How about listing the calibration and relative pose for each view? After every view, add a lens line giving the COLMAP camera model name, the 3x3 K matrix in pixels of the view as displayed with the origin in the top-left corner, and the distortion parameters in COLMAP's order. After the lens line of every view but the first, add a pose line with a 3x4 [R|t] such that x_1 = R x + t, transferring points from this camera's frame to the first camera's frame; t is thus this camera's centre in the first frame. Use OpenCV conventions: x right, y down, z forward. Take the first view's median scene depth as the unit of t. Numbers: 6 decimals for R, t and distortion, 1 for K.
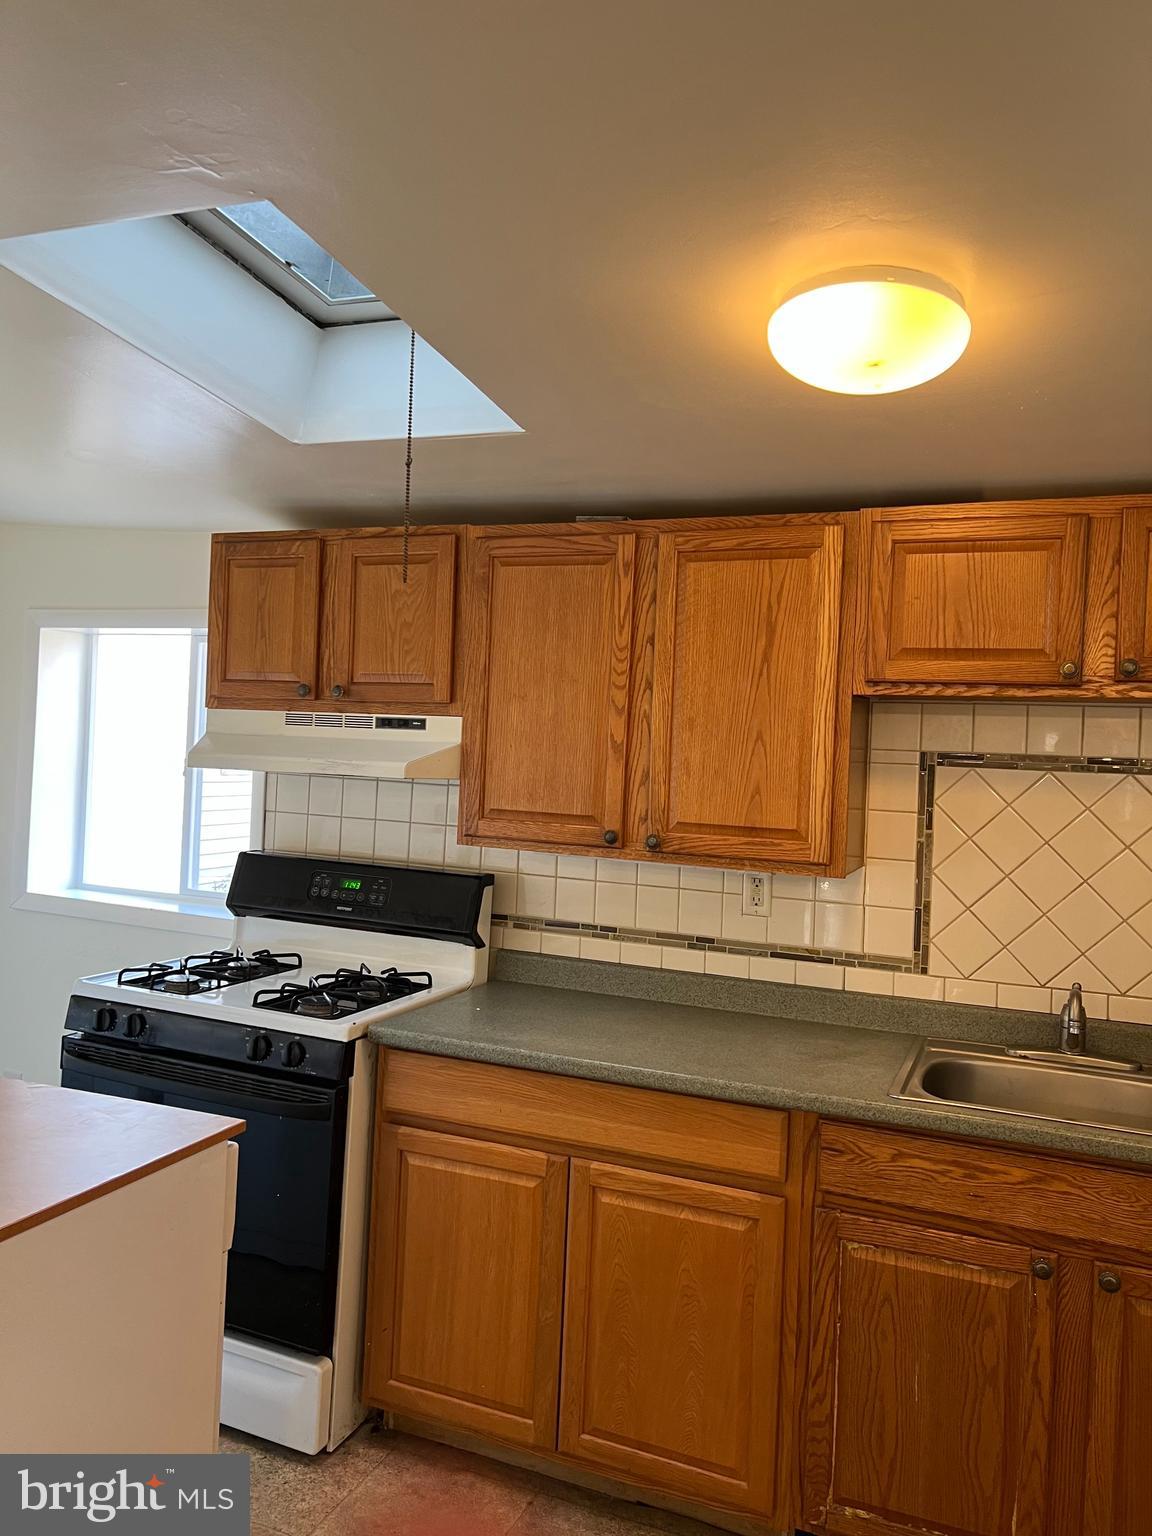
lens RADIAL K [[1159.5, 0, 550.4], [0, 1159.5, 746.4], [0, 0, 1]] dist [0.053141, -0.062788]
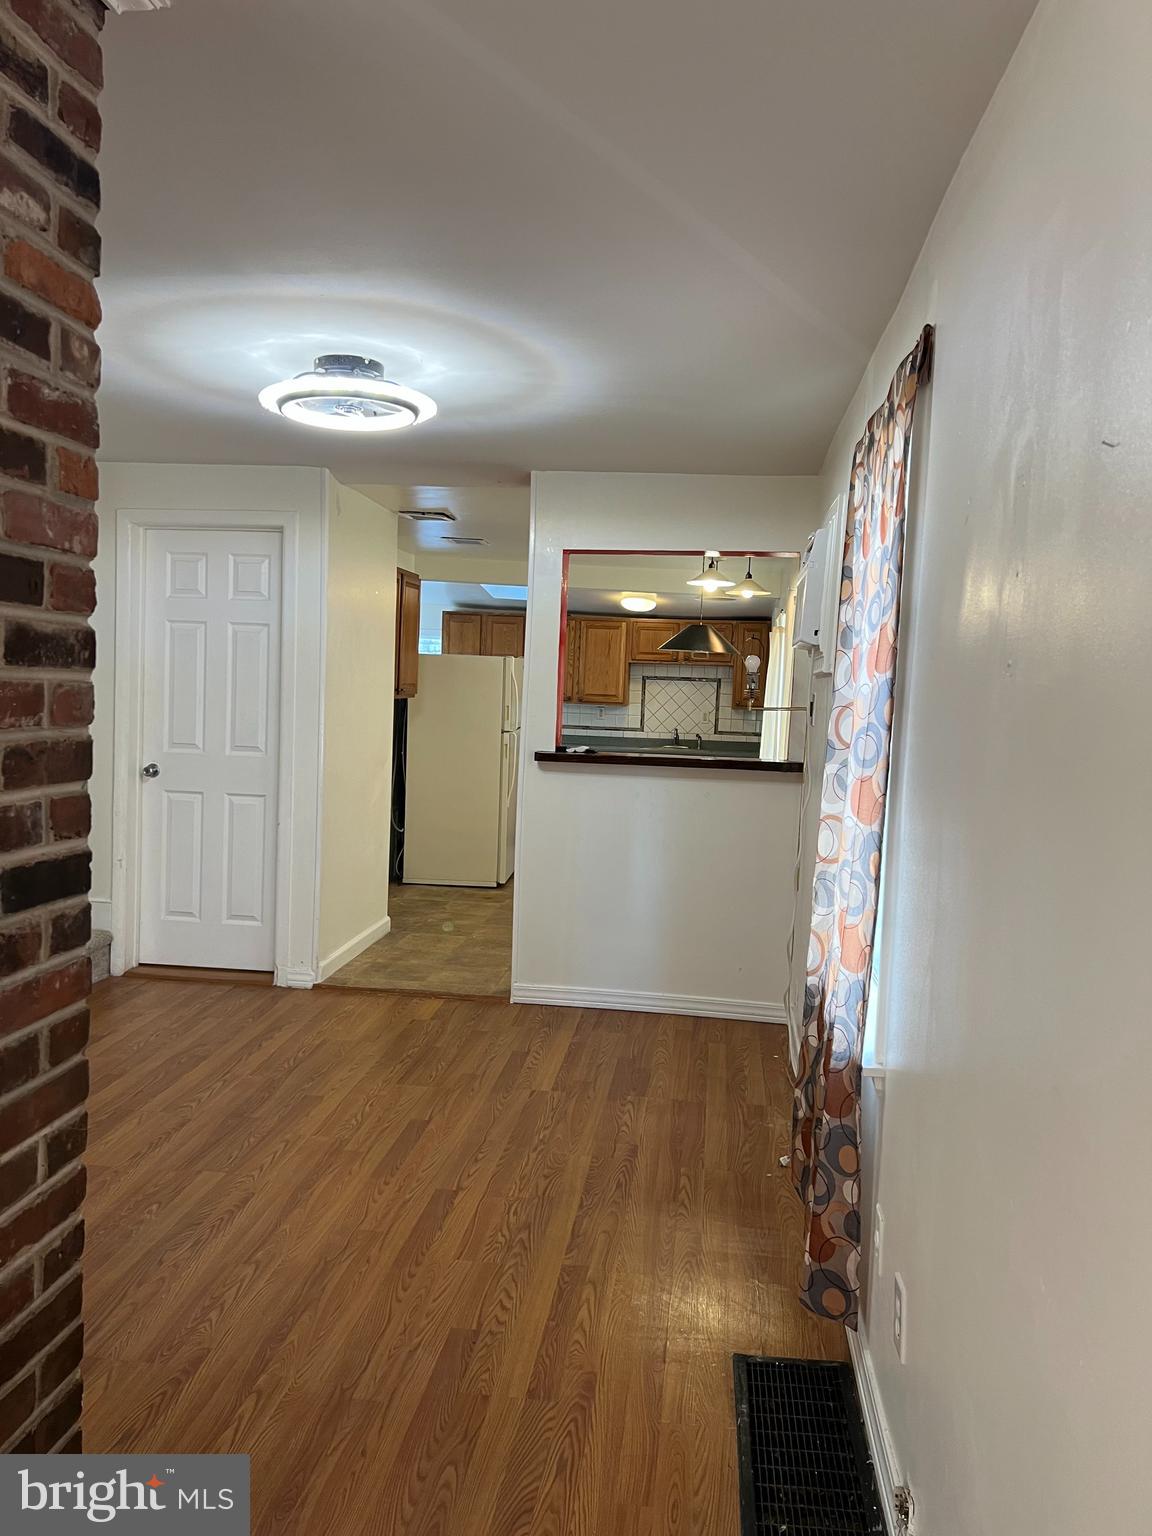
lens RADIAL K [[1159.5, 0, 578.7], [0, 1159.5, 767.8], [0, 0, 1]] dist [0.053141, -0.062788]
pose [[0.955914, -0.026916, 0.292410, -1.114416], [0.000637, 0.995978, 0.089595, -0.039650], [-0.293646, -0.085458, 0.952087, -2.881893]]
